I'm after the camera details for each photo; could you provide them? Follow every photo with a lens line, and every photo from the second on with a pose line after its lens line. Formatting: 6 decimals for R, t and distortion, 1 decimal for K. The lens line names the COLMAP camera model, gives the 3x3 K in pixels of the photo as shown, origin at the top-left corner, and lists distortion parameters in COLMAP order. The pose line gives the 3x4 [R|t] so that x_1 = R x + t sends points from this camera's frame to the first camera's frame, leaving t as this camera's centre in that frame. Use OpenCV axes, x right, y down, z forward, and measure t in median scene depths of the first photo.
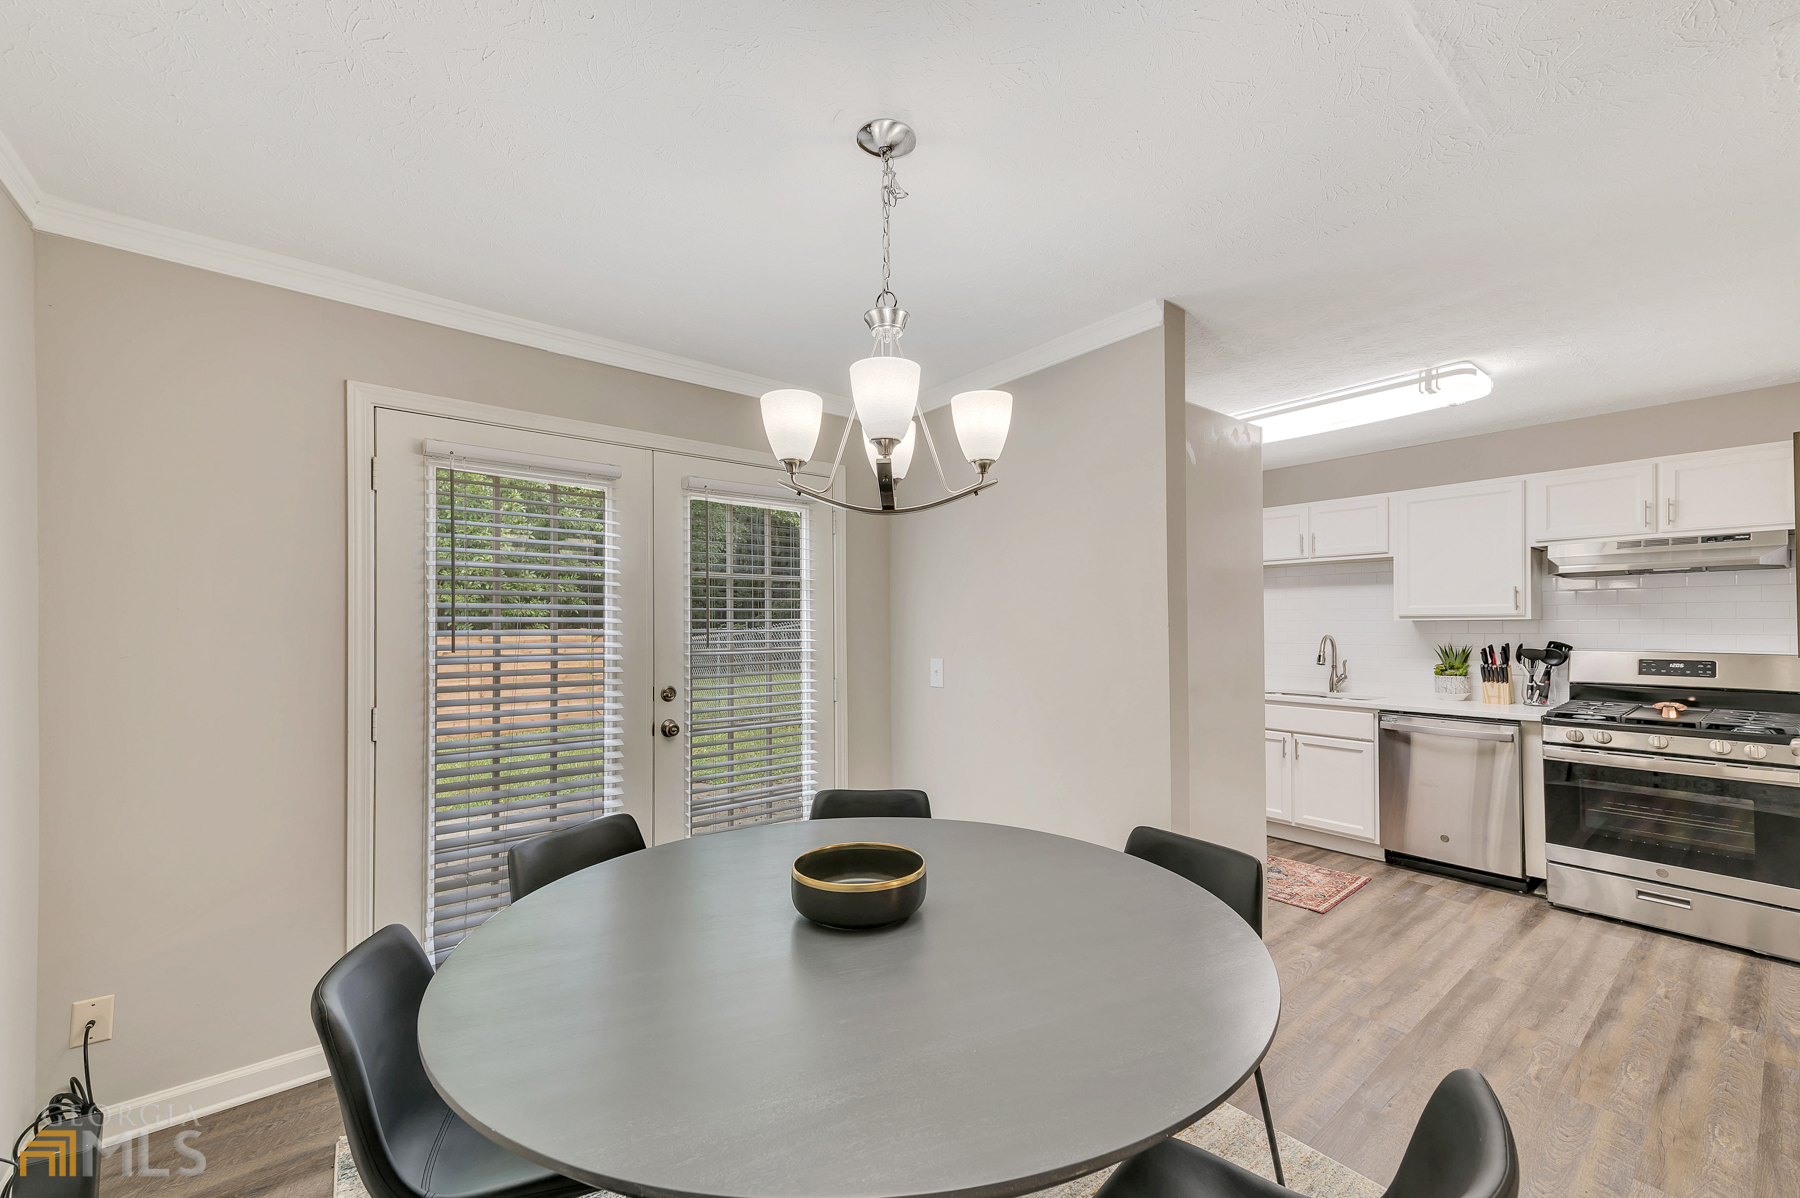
lens RADIAL K [[726.2, 0, 908.8], [0, 726.2, 621.2], [0, 0, 1]] dist [0.001112, 0.000175]
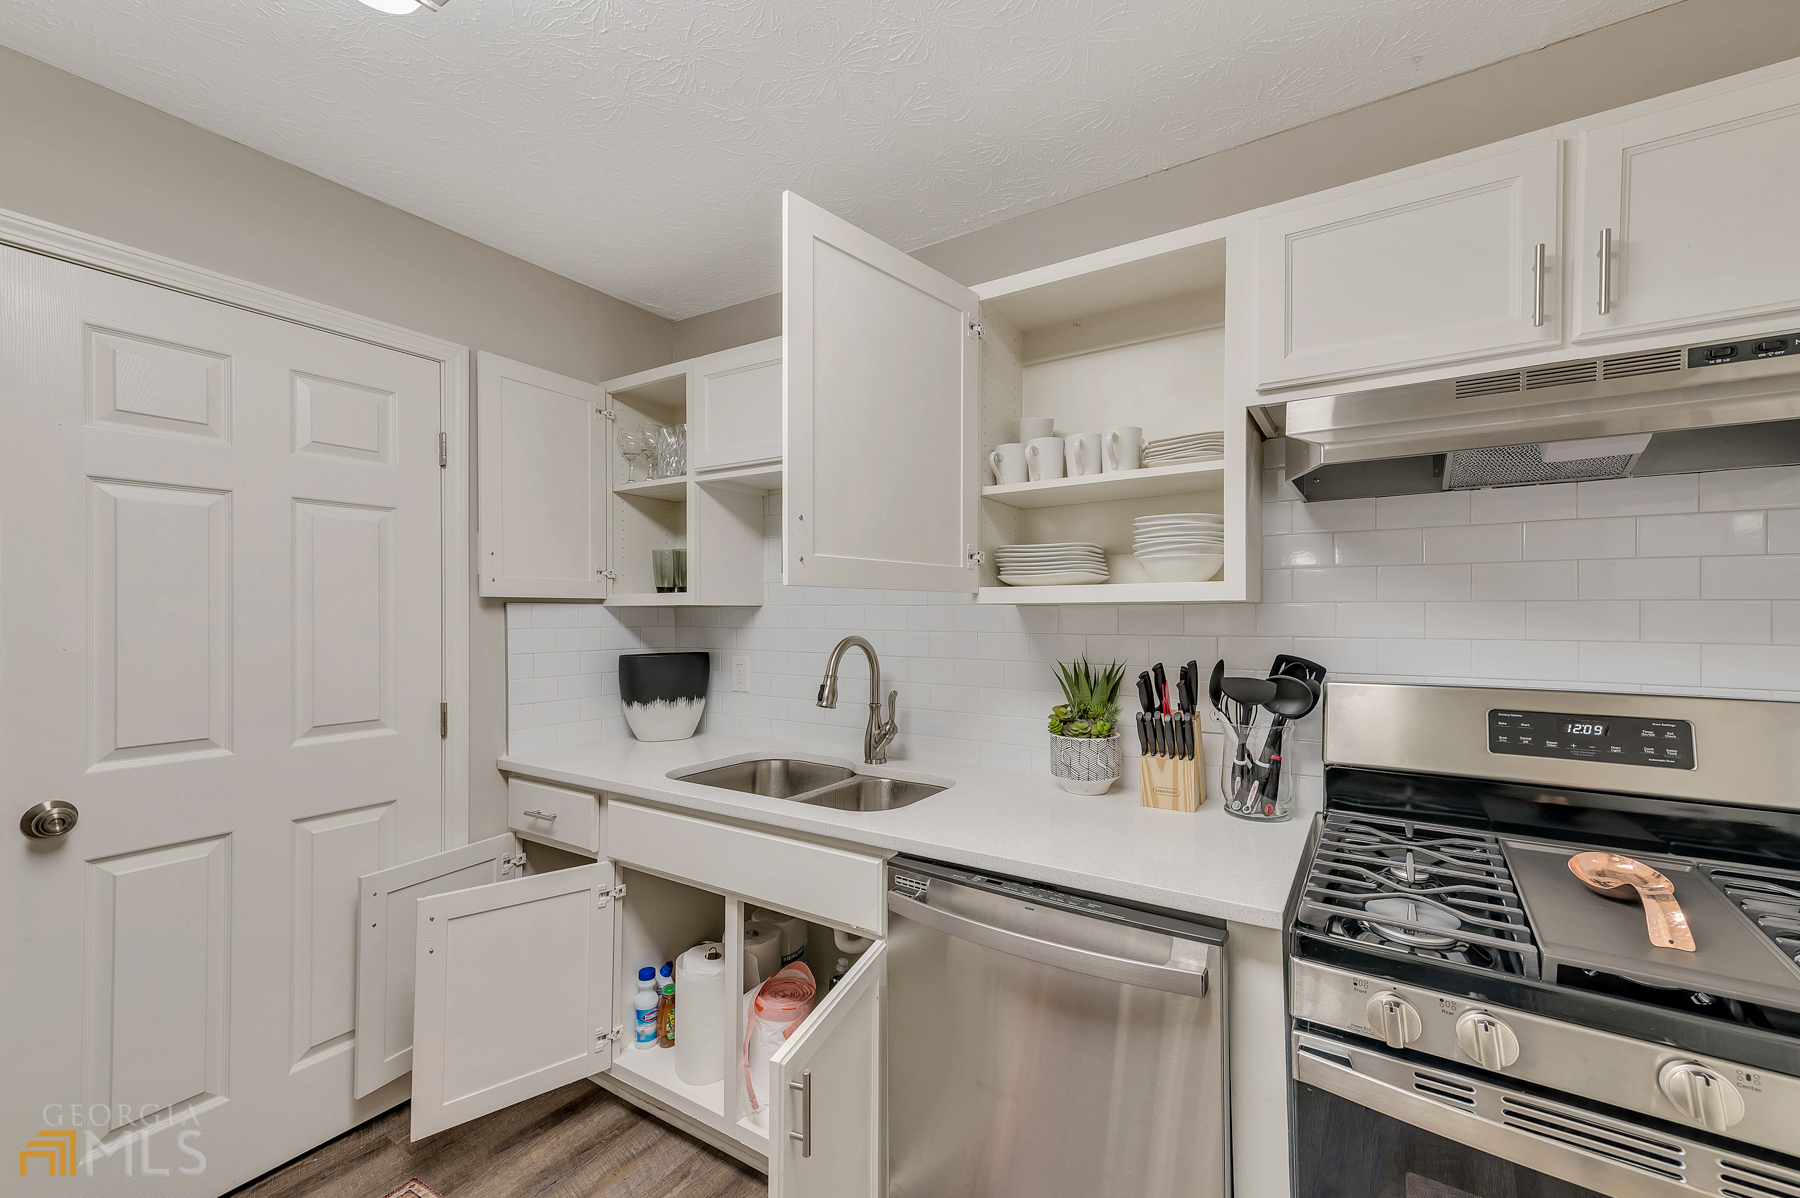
lens RADIAL K [[722.6, 0, 905.7], [0, 722.6, 613.0], [0, 0, 1]] dist [0.017083, 0.000100]
pose [[0.953386, 0.003378, 0.301734, 0.567933], [-0.005283, 0.999971, 0.005497, 0.002639], [-0.301707, -0.006835, 0.953376, 0.686103]]
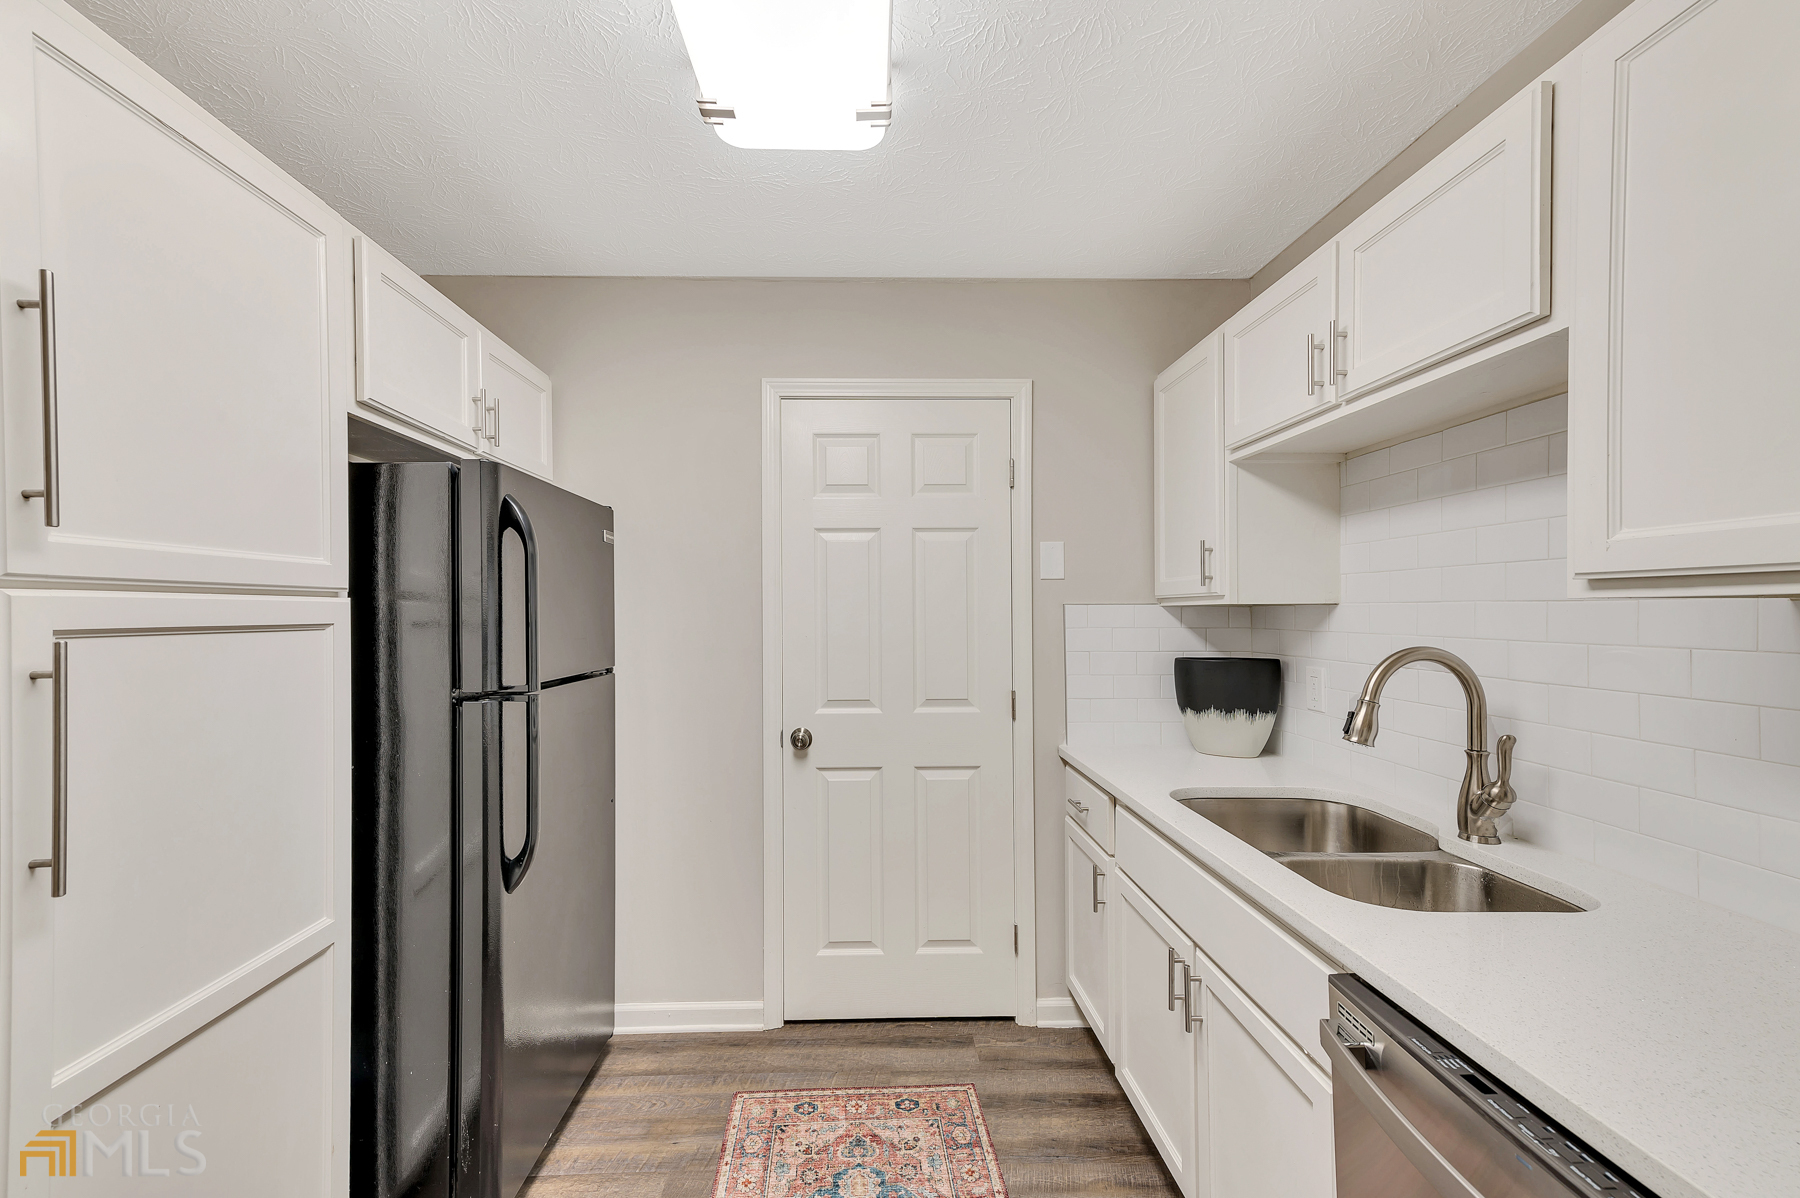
lens RADIAL K [[730.4, 0, 893.7], [0, 730.4, 613.1], [0, 0, 1]] dist [0.019144, -0.000054]
pose [[0.783813, 0.002375, -0.620992, 0.711902], [0.004666, 0.999942, 0.009714, 0.000493], [0.620979, -0.010512, 0.783756, 0.742947]]
